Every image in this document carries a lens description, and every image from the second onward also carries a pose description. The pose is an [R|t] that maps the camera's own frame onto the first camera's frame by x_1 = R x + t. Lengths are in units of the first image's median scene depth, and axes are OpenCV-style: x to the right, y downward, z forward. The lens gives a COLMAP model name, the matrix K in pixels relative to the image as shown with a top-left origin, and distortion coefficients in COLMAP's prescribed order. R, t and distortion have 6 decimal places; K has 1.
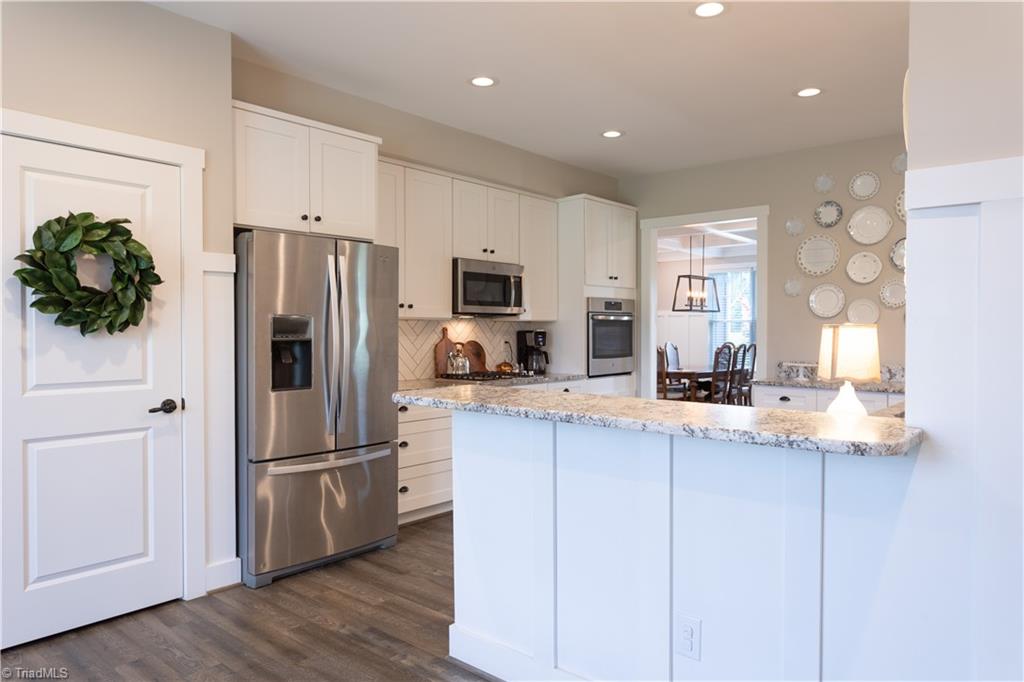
lens RADIAL K [[676.9, 0, 515.7], [0, 676.9, 339.1], [0, 0, 1]] dist [-0.006476, 0.000434]
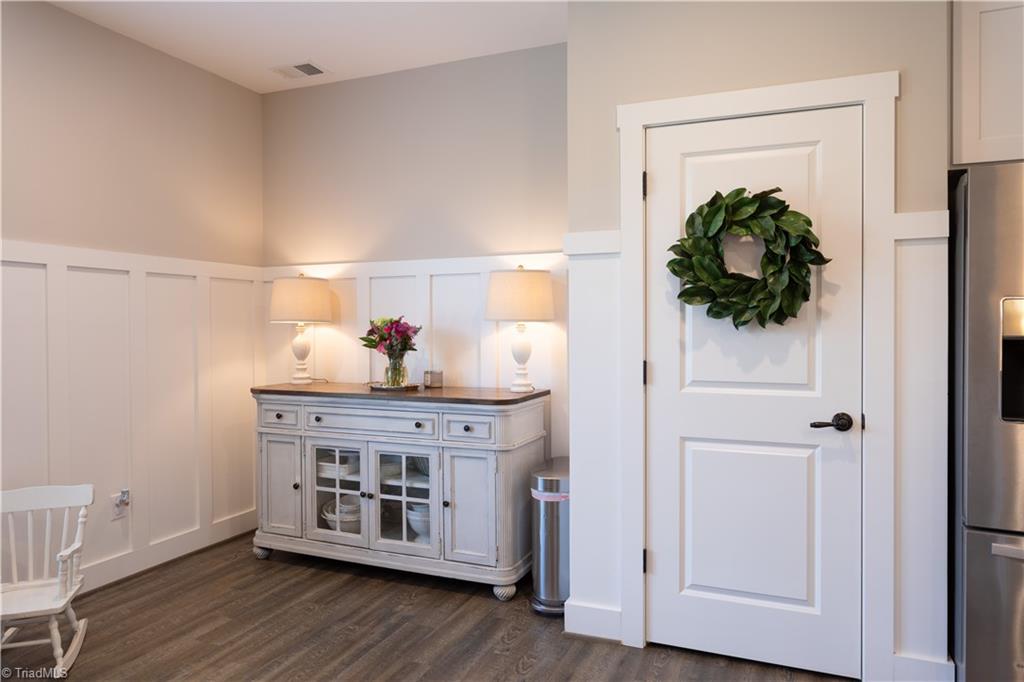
lens RADIAL K [[676.9, 0, 507.9], [0, 676.9, 328.7], [0, 0, 1]] dist [-0.006476, 0.000434]
pose [[0.296752, 0.003866, -0.954947, 0.064575], [-0.012783, 0.999918, 0.000076, -0.000980], [0.954869, 0.012185, 0.296778, 0.252620]]
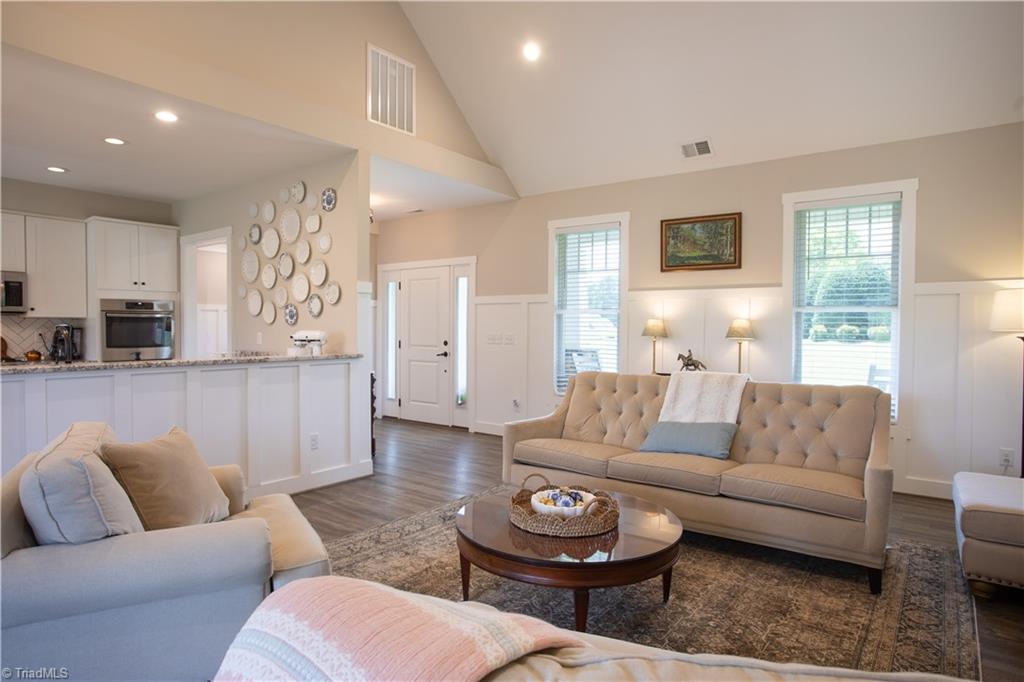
lens RADIAL K [[581.7, 0, 509.7], [0, 581.7, 337.2], [0, 0, 1]] dist [-0.015480, 0.001506]
pose [[0.998337, 0.005635, 0.057380, 0.923330], [-0.005561, 0.999983, -0.001450, 0.007721], [-0.057387, 0.001128, 0.998351, -0.121270]]
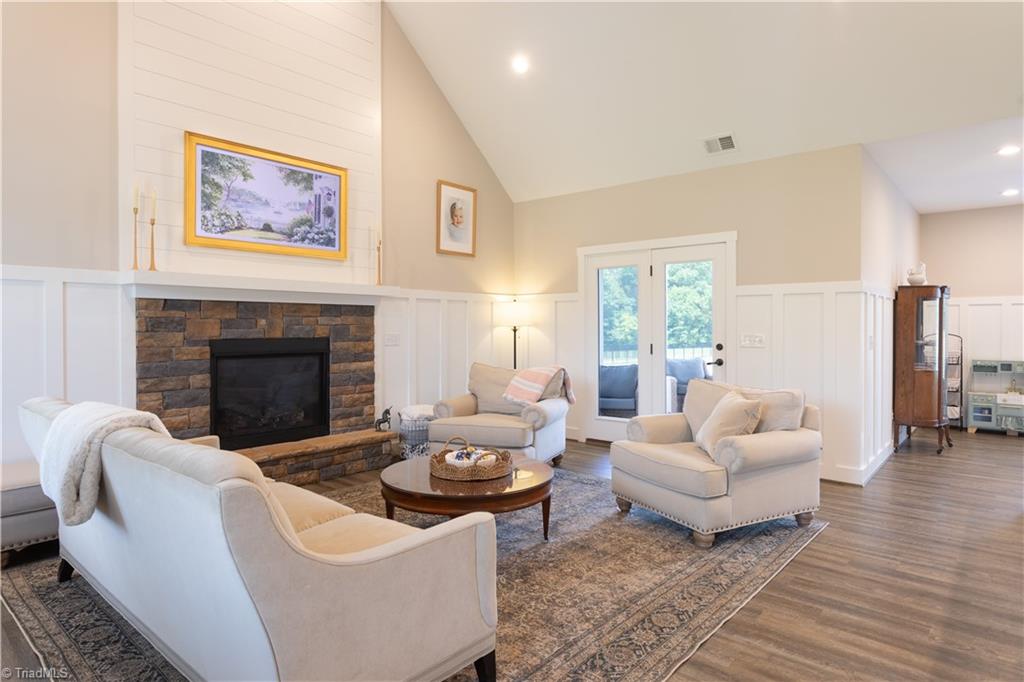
lens RADIAL K [[581.7, 0, 505.7], [0, 581.7, 335.4], [0, 0, 1]] dist [-0.015480, 0.001506]
pose [[-0.999669, -0.006990, 0.024769, 0.947147], [-0.006218, 0.999497, 0.031097, -0.011290], [-0.024974, 0.030932, -0.999209, 1.090276]]
